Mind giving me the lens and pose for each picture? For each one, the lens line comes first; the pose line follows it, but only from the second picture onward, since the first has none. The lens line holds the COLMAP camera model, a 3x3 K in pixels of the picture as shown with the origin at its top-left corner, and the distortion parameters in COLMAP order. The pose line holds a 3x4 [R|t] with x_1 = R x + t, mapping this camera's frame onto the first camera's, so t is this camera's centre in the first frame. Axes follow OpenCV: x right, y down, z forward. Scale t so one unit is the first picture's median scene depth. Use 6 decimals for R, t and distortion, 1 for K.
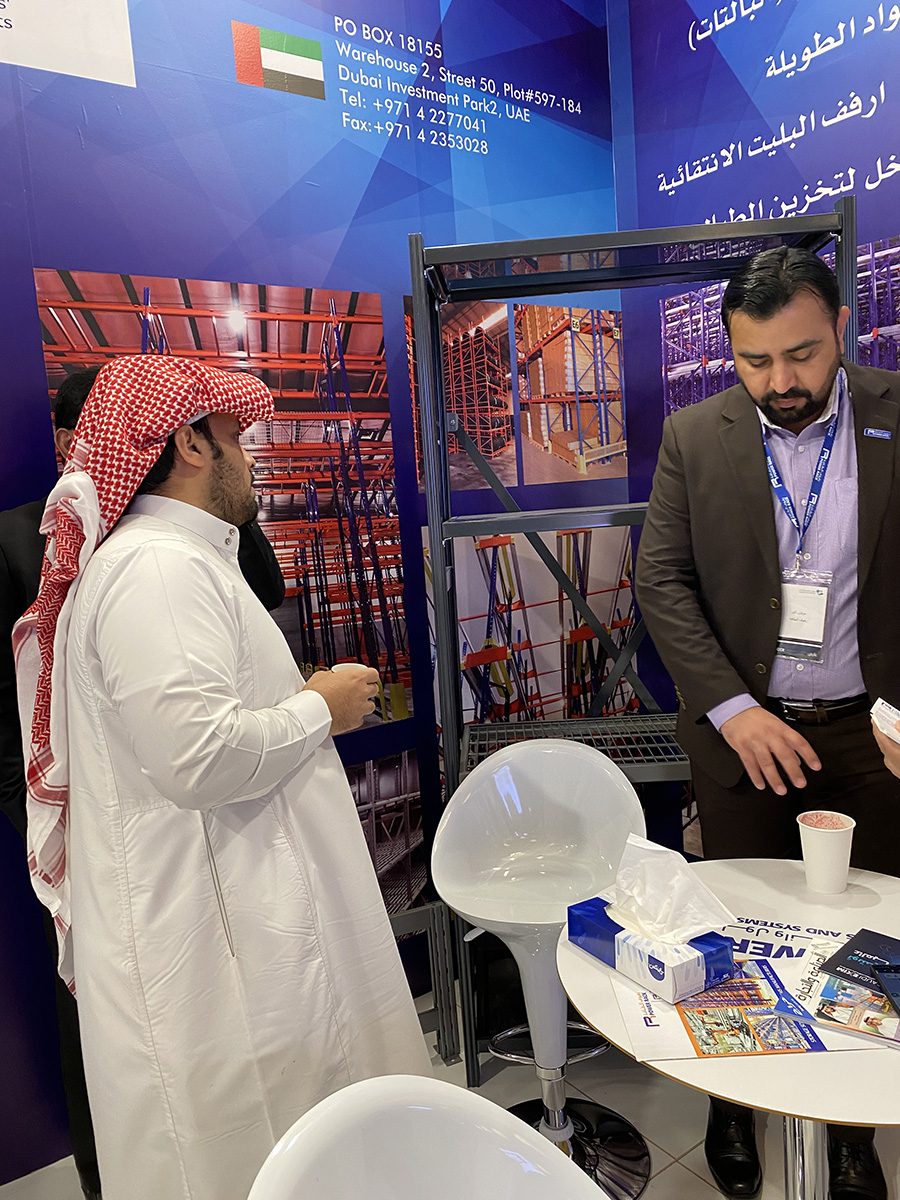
lens RADIAL K [[920.3, 0, 442.3], [0, 920.3, 608.3], [0, 0, 1]] dist [0.015857, -0.023192]
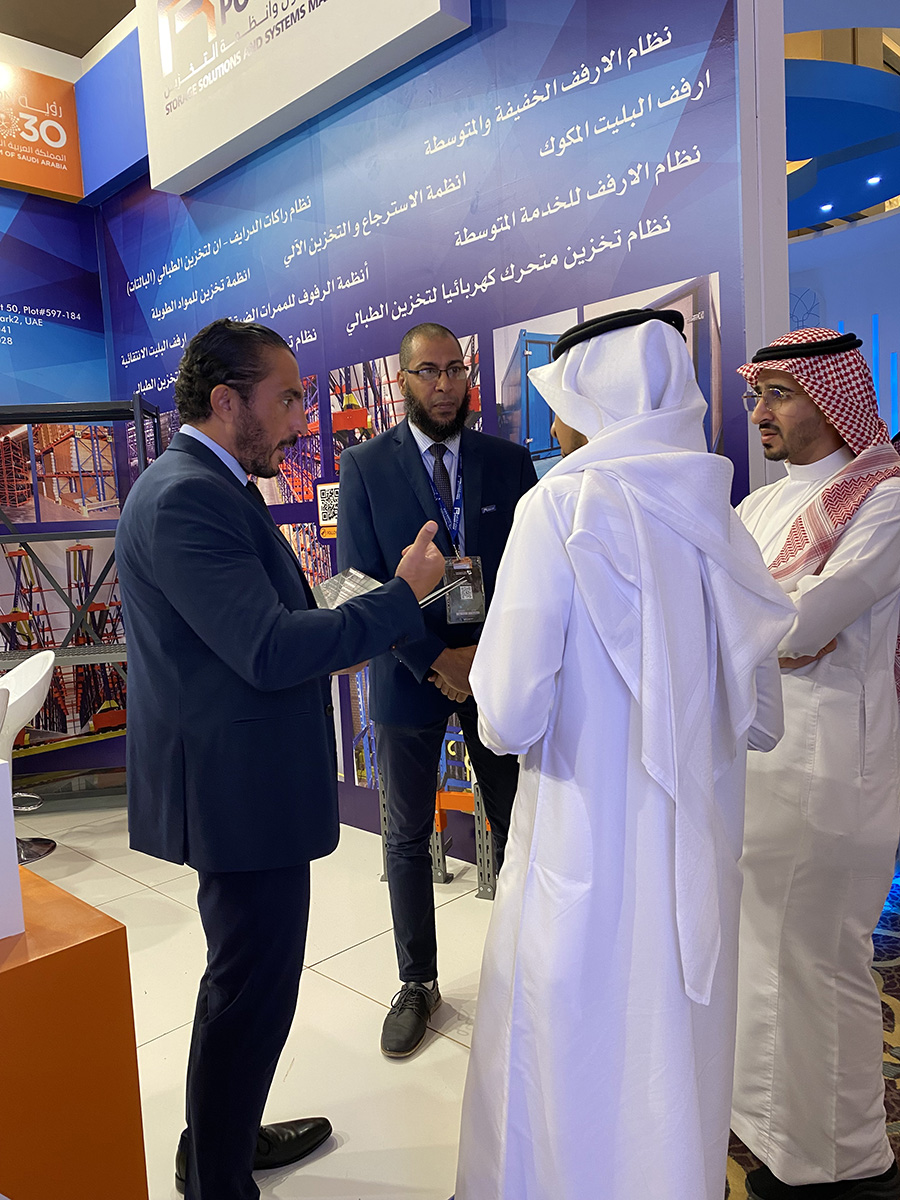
lens RADIAL K [[920.3, 0, 452.9], [0, 920.3, 600.7], [0, 0, 1]] dist [0.015857, -0.023192]
pose [[0.984310, 0.003099, 0.176423, 0.558790], [0.006612, 0.998496, -0.054433, 0.120232], [-0.176326, 0.054746, 0.982808, -0.890448]]
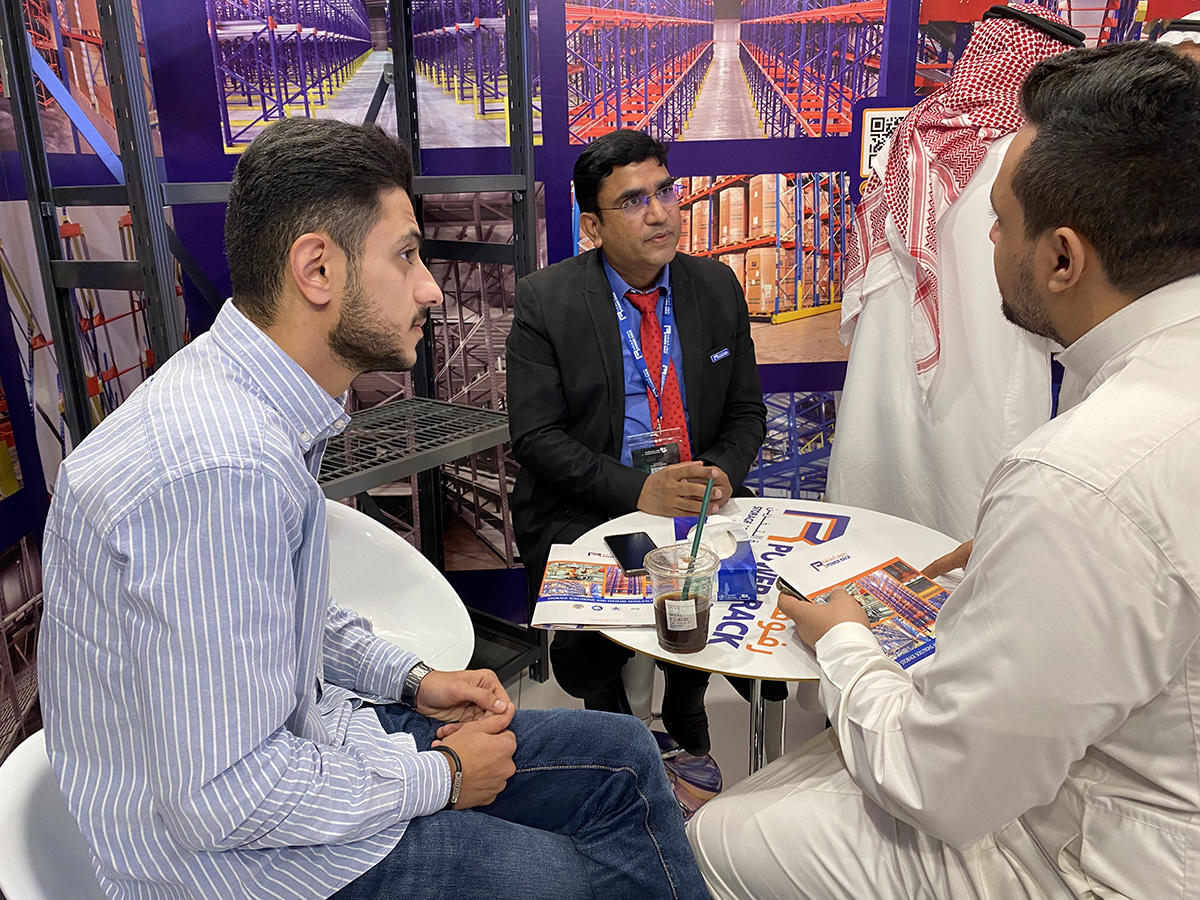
lens RADIAL K [[920.3, 0, 595.4], [0, 920.3, 444.7], [0, 0, 1]] dist [0.015857, -0.023192]
pose [[0.550857, -0.176628, 0.815695, -0.323719], [0.097290, 0.984276, 0.147430, 0.025343], [-0.828909, -0.001854, 0.559380, 0.250528]]
